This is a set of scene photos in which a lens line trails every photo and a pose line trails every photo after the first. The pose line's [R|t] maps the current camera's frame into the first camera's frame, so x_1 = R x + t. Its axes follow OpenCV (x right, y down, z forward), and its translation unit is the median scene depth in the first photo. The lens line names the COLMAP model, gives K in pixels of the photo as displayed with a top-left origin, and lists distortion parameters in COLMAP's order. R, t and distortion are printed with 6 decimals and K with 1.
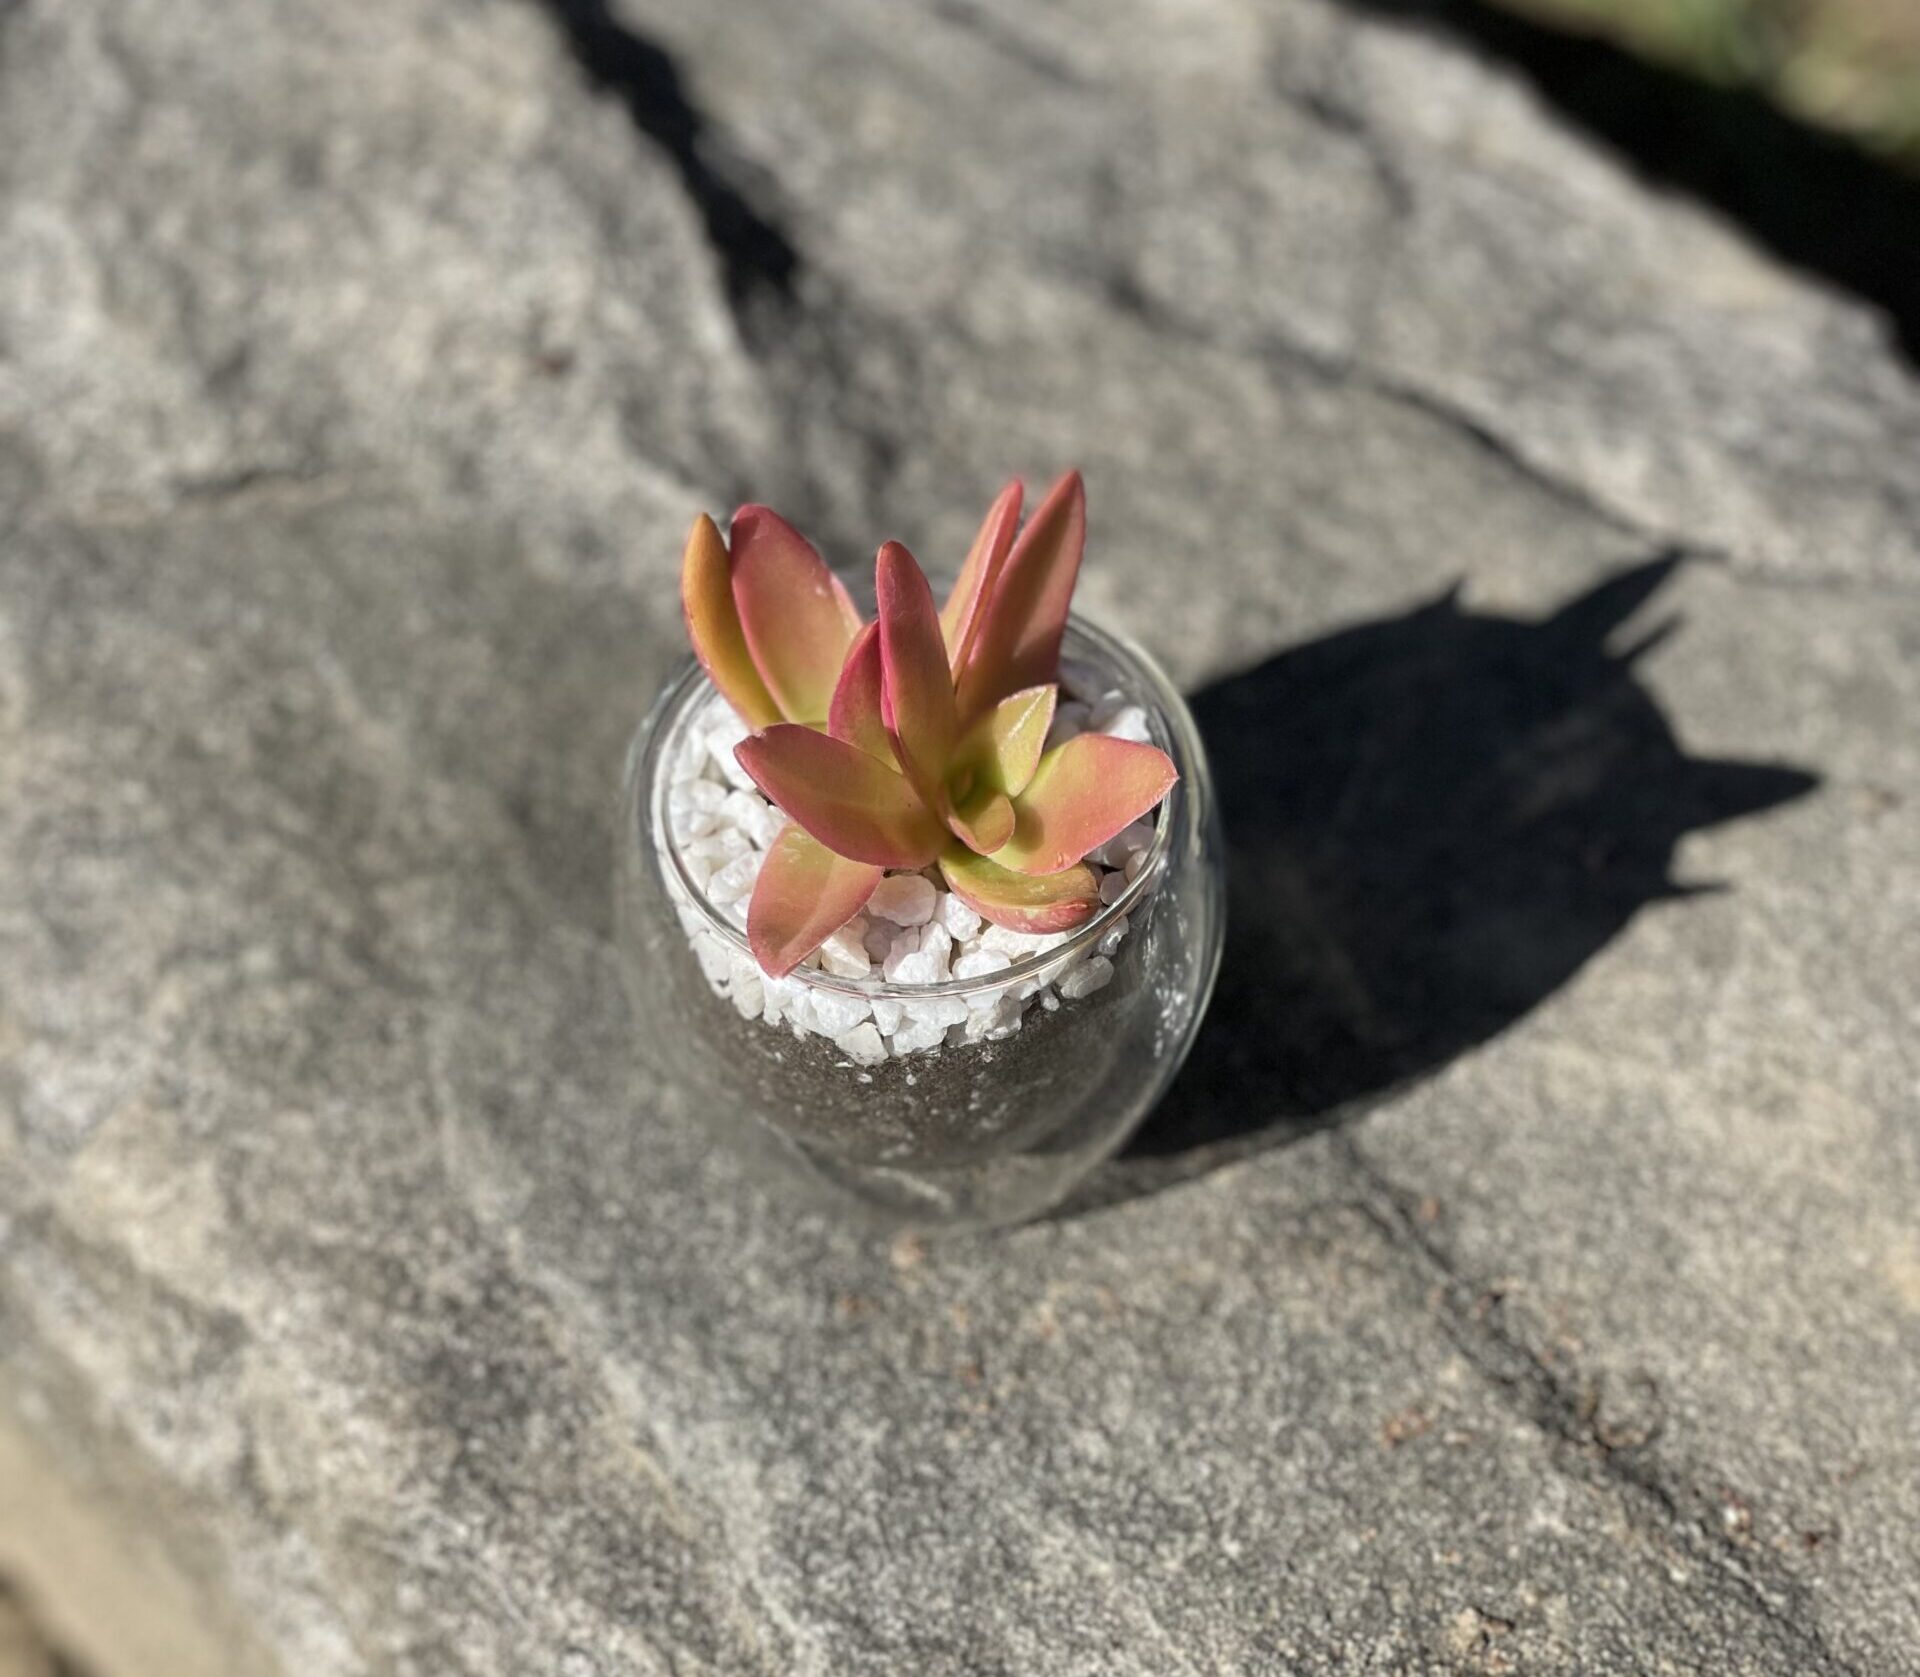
lens RADIAL K [[3883.1, 0, 986.8], [0, 3883.1, 984.1], [0, 0, 1]] dist [0.078446, 0.000000]
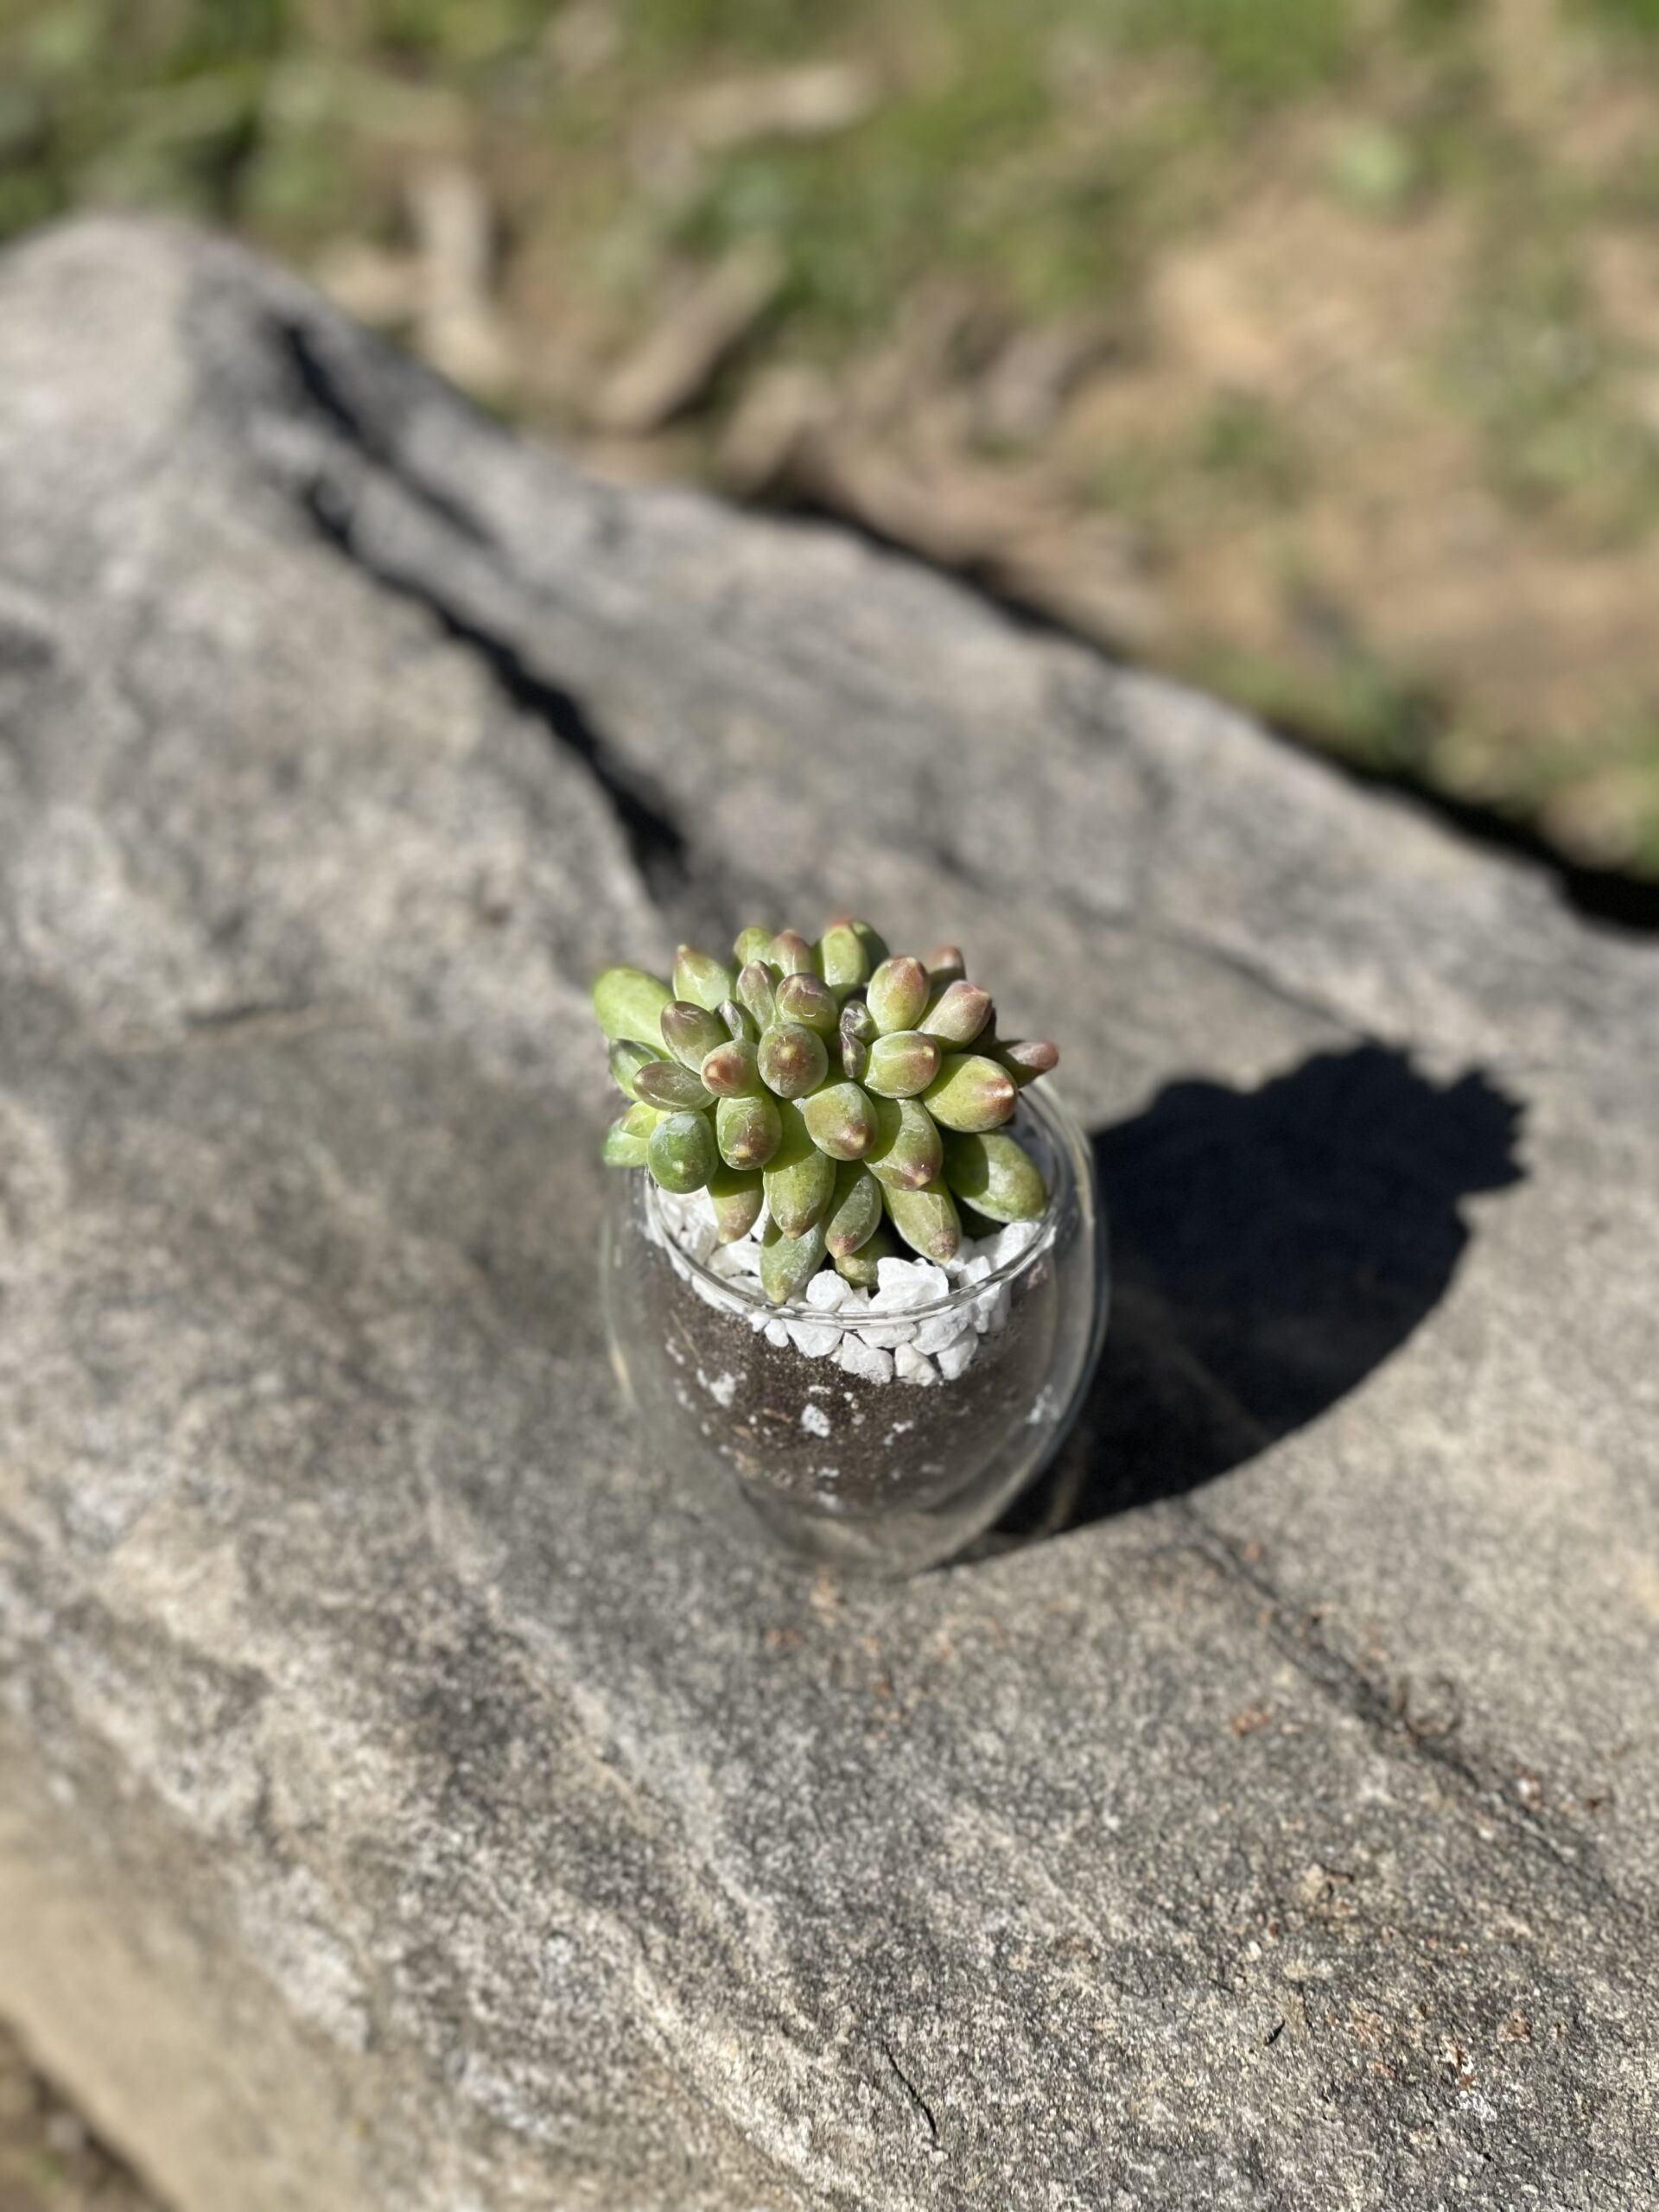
lens RADIAL K [[3347.9, 0, 855.0], [0, 3347.9, 1080.5], [0, 0, 1]] dist [0.057354, 0.000000]
pose [[0.998898, -0.023989, 0.040346, -0.046471], [0.030611, 0.984533, -0.172504, 0.087394], [-0.035584, 0.173549, 0.984182, -0.041143]]
